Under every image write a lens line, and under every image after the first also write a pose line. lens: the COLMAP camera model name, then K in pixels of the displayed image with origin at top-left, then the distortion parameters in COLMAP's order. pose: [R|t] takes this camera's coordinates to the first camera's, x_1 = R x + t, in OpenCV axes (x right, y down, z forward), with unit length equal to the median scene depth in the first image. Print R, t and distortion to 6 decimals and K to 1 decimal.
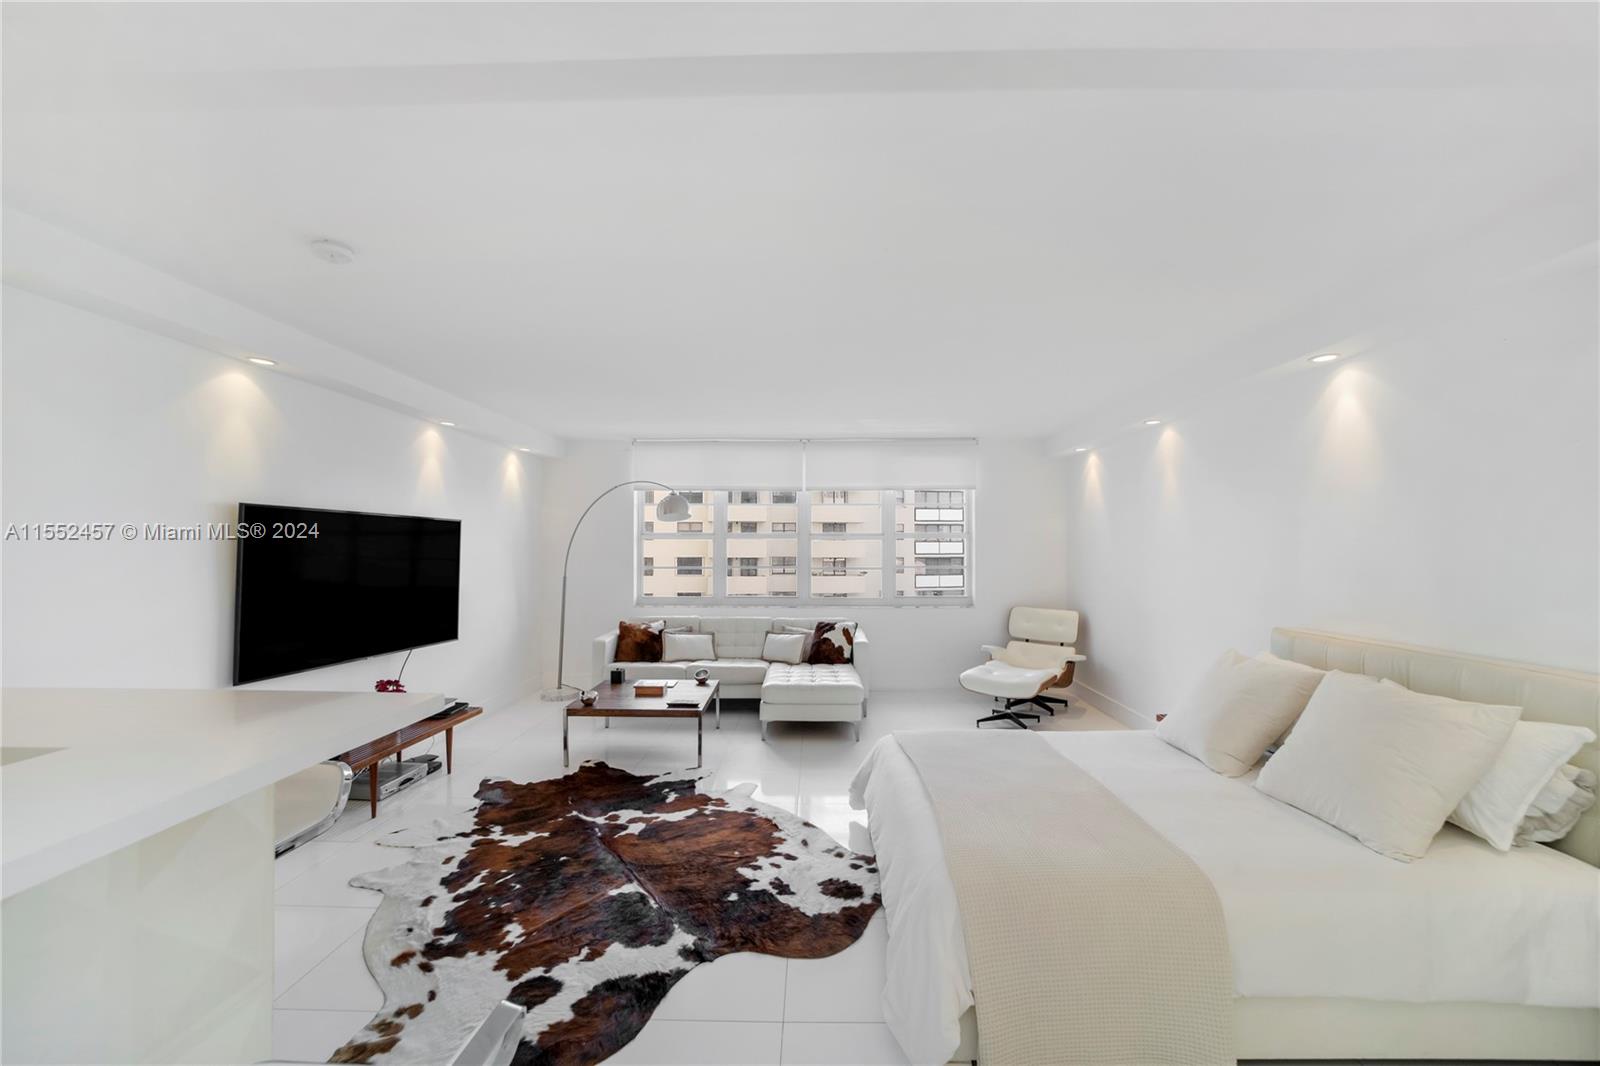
lens RADIAL K [[621.9, 0, 805.0], [0, 621.9, 544.2], [0, 0, 1]] dist [-0.027590, 0.005686]
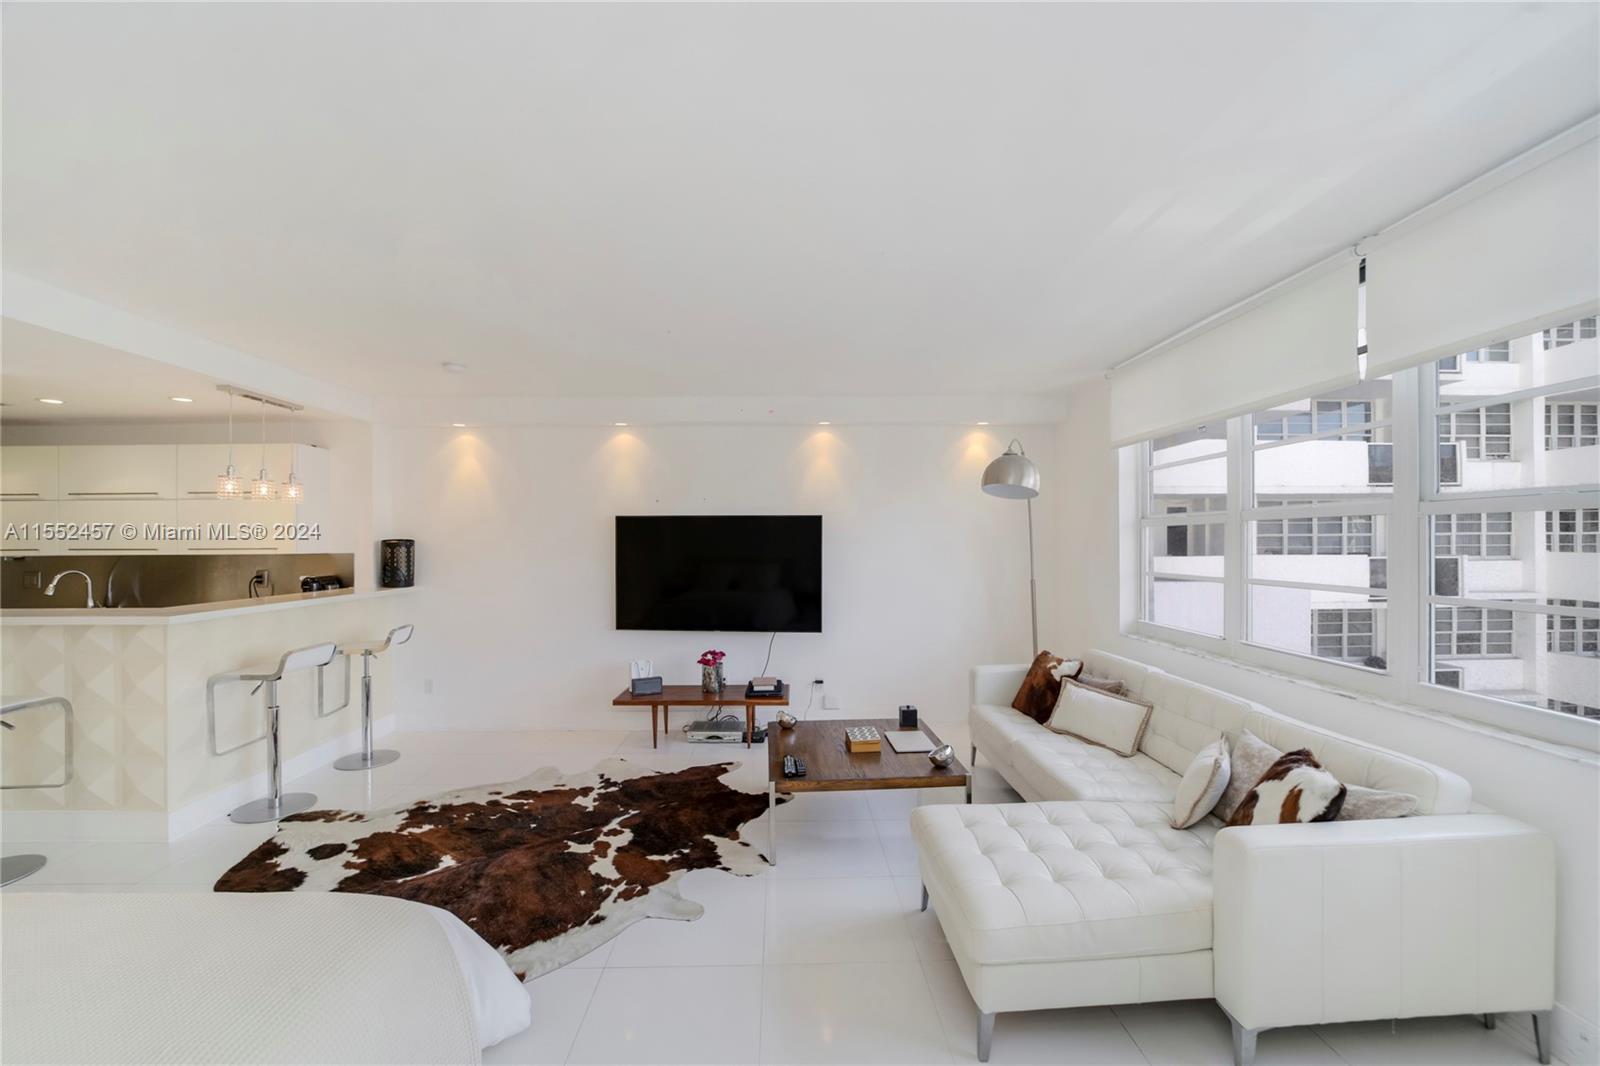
lens RADIAL K [[621.9, 0, 794.2], [0, 621.9, 544.3], [0, 0, 1]] dist [-0.027590, 0.005686]
pose [[0.040545, 0.001811, -0.999176, 0.561238], [0.010349, 0.999944, 0.002232, 0.007149], [0.999124, -0.010431, 0.040524, 1.100856]]
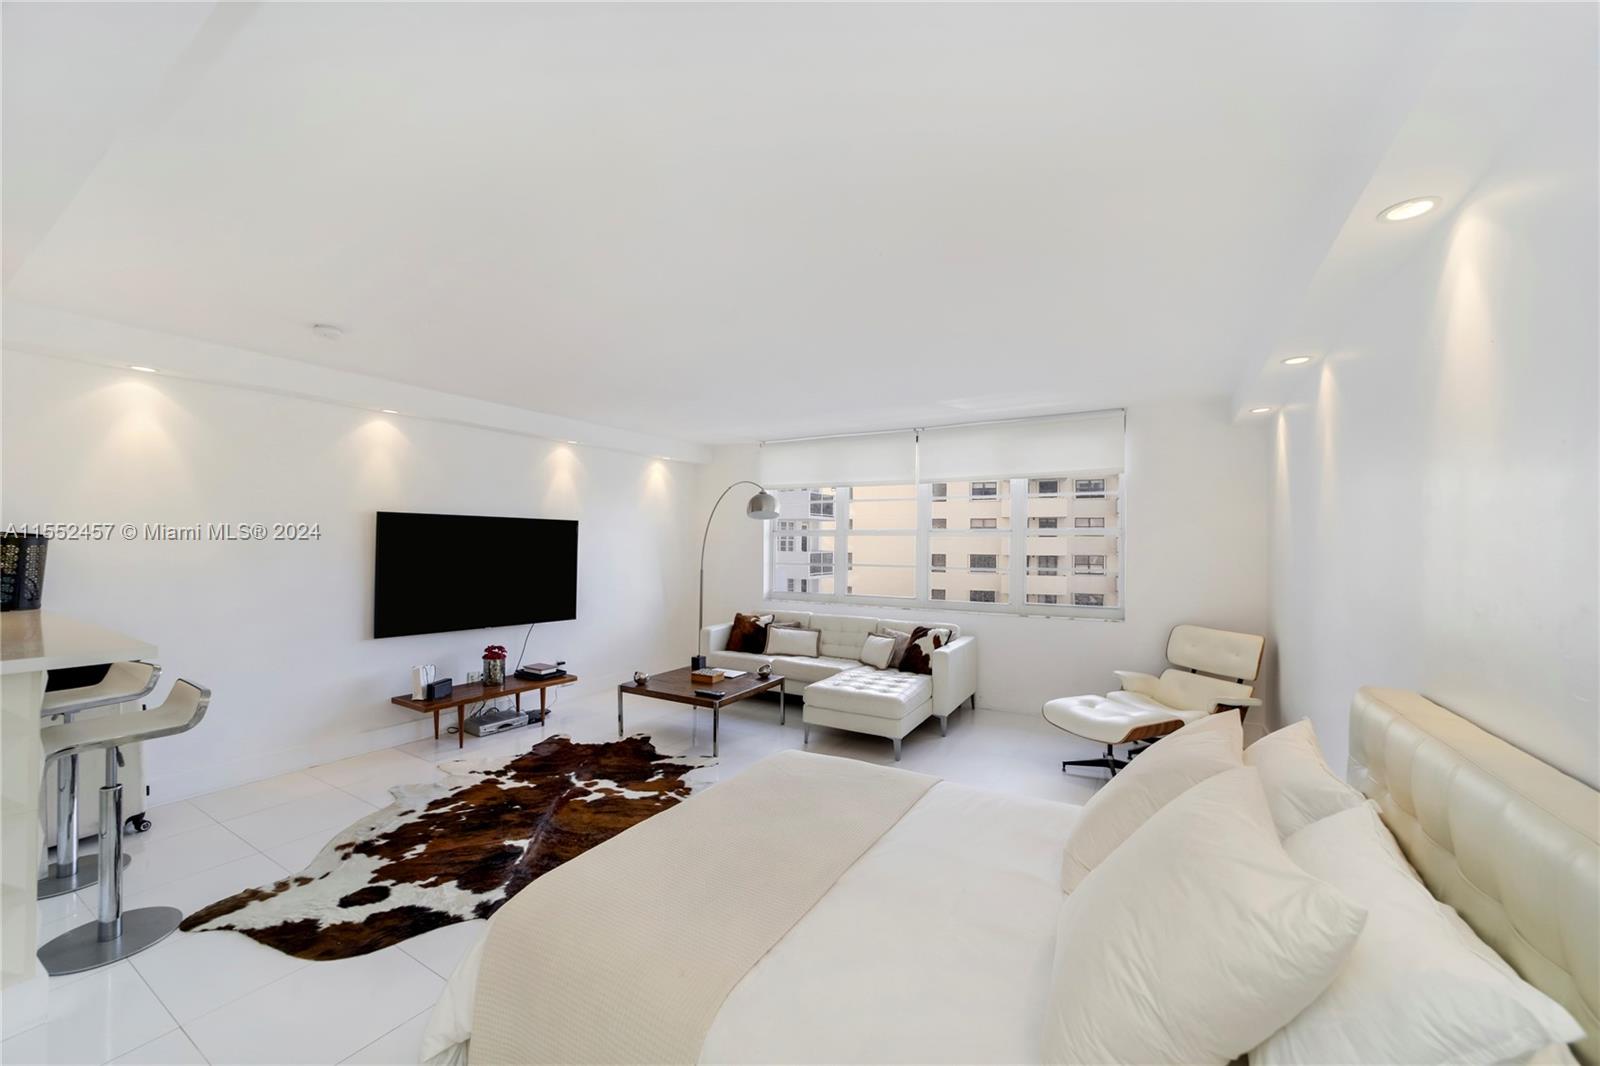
lens RADIAL K [[621.9, 0, 791.1], [0, 621.9, 536.4], [0, 0, 1]] dist [-0.027590, 0.005686]
pose [[0.863724, -0.001504, -0.503963, 0.506850], [-0.002128, 0.999976, -0.006632, -0.000948], [0.503961, 0.006801, 0.863699, 0.186244]]
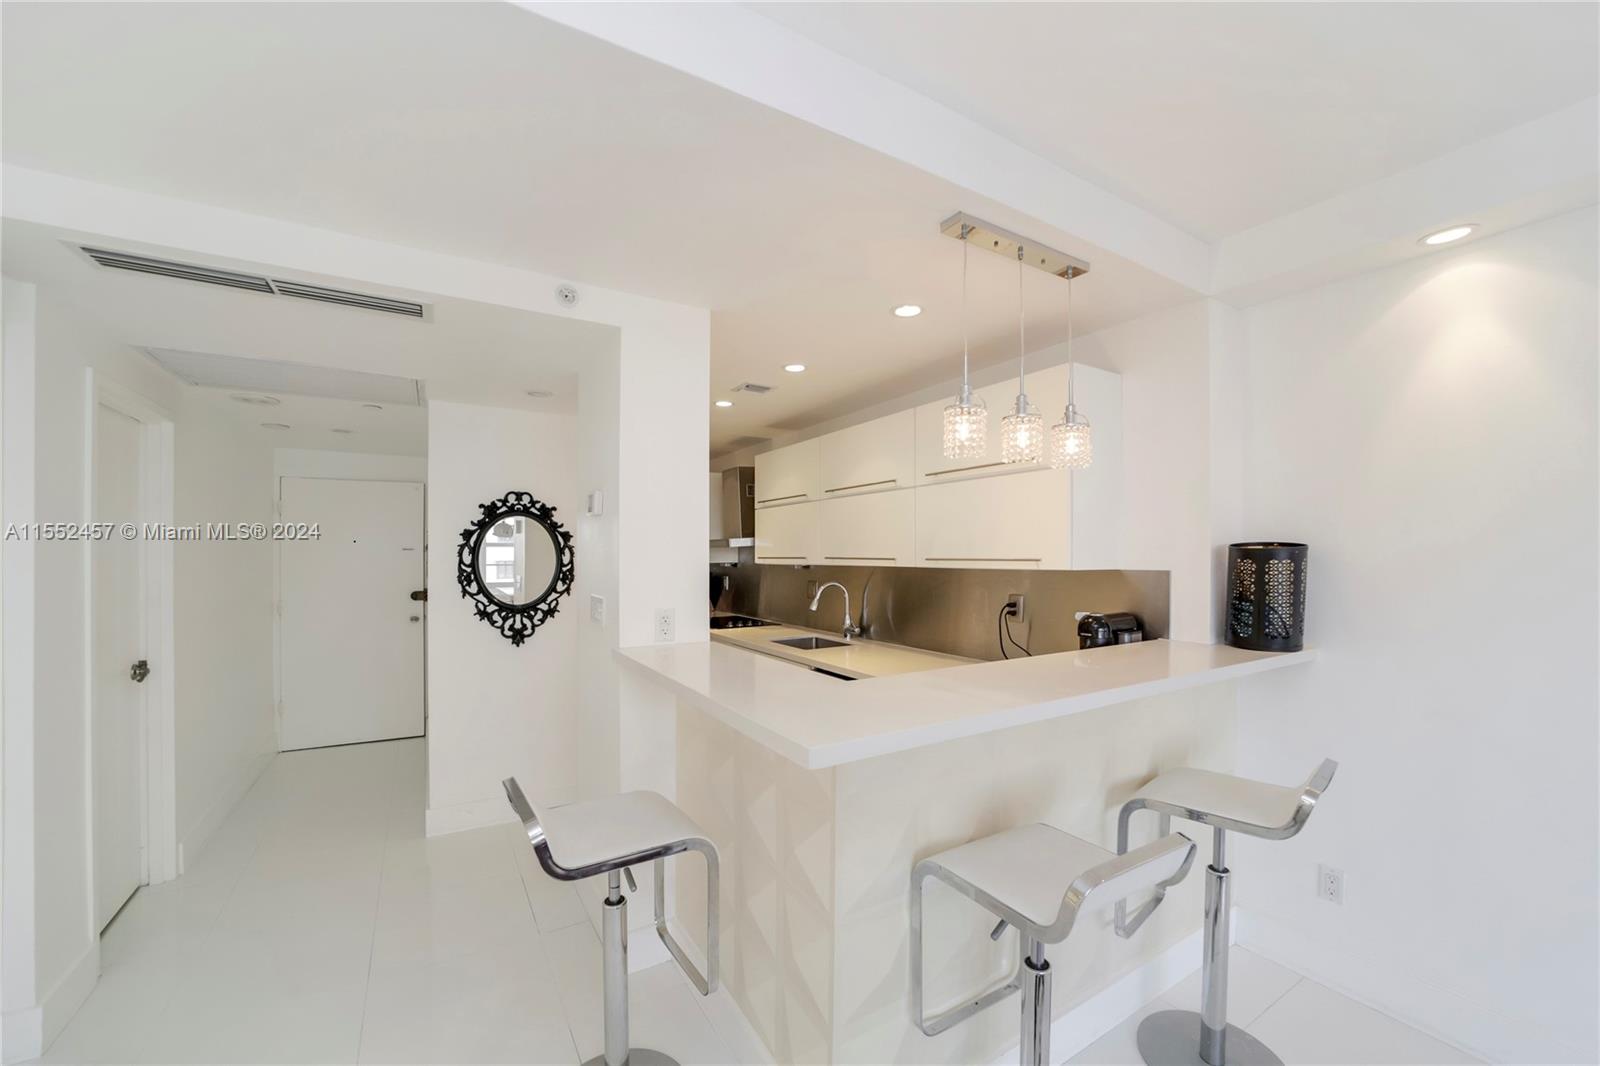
lens RADIAL K [[621.9, 0, 796.6], [0, 621.9, 567.0], [0, 0, 1]] dist [-0.027590, 0.005686]
pose [[-0.846645, 0.008020, -0.532098, -0.064072], [0.000686, 0.999902, 0.013980, 0.006037], [0.532158, 0.011472, -0.846568, 0.592158]]
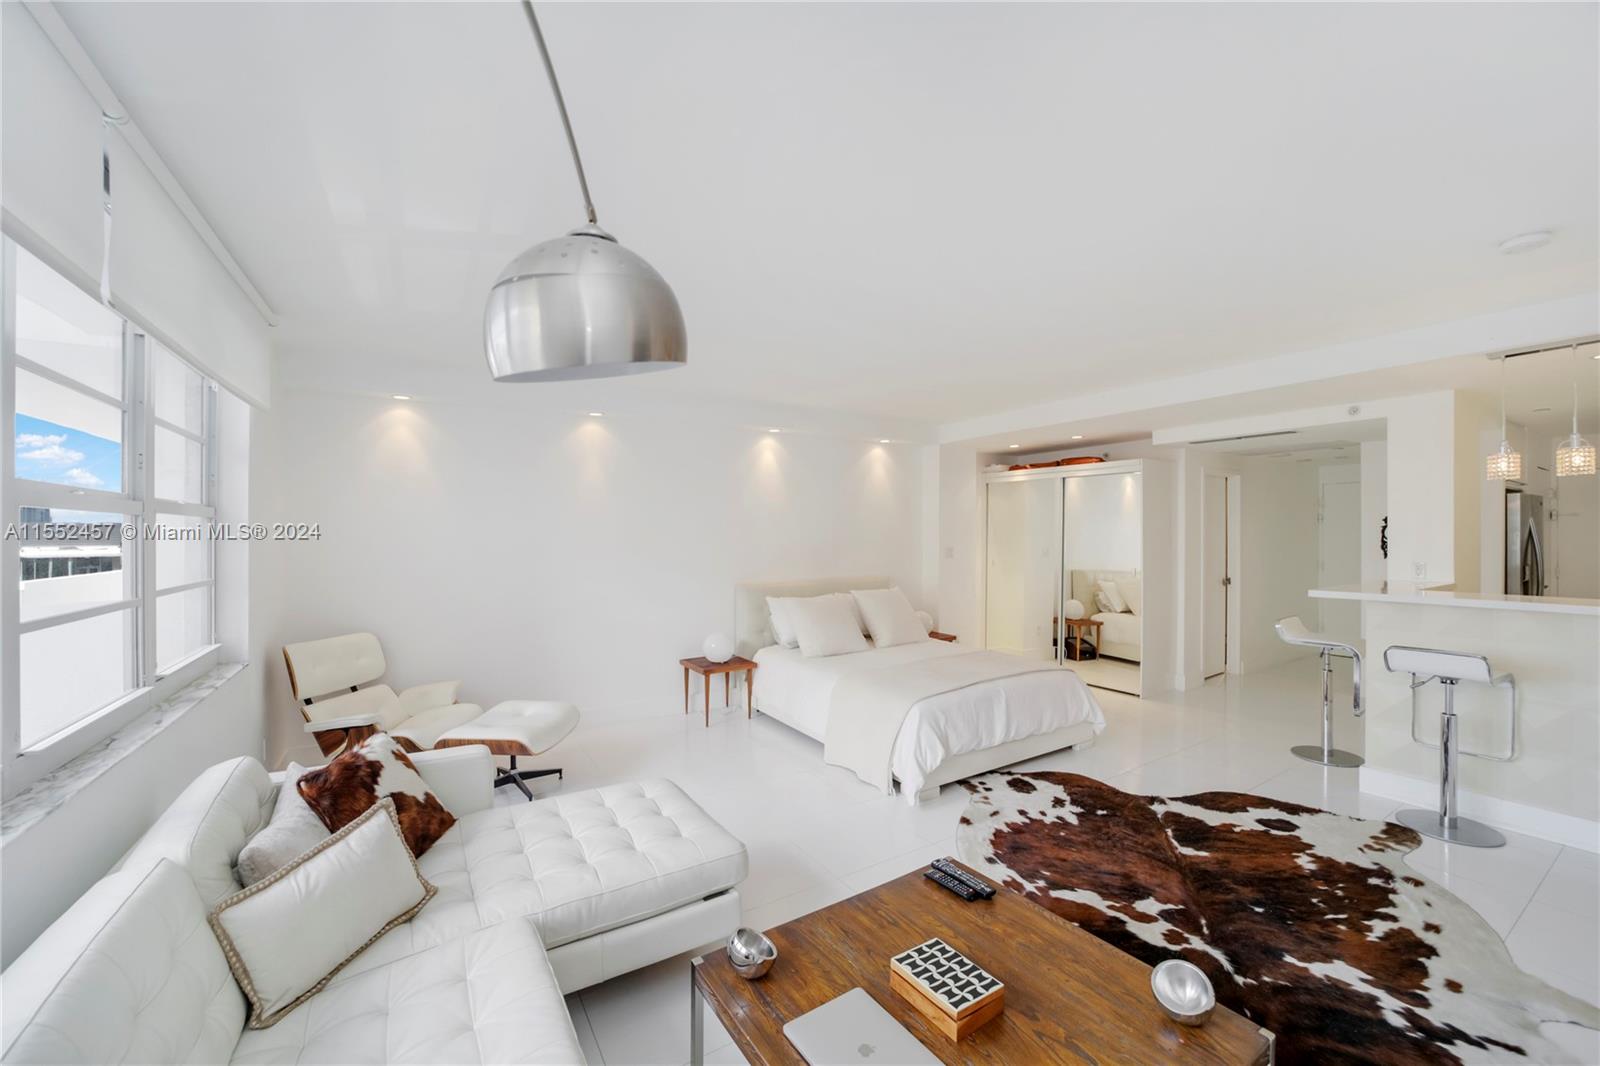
lens RADIAL K [[621.9, 0, 801.1], [0, 621.9, 534.2], [0, 0, 1]] dist [-0.027590, 0.005686]
pose [[-0.548132, 0.002975, 0.836386, -0.570211], [0.000228, 0.999994, -0.003407, 0.008790], [-0.836392, -0.001677, -0.548130, 1.510083]]
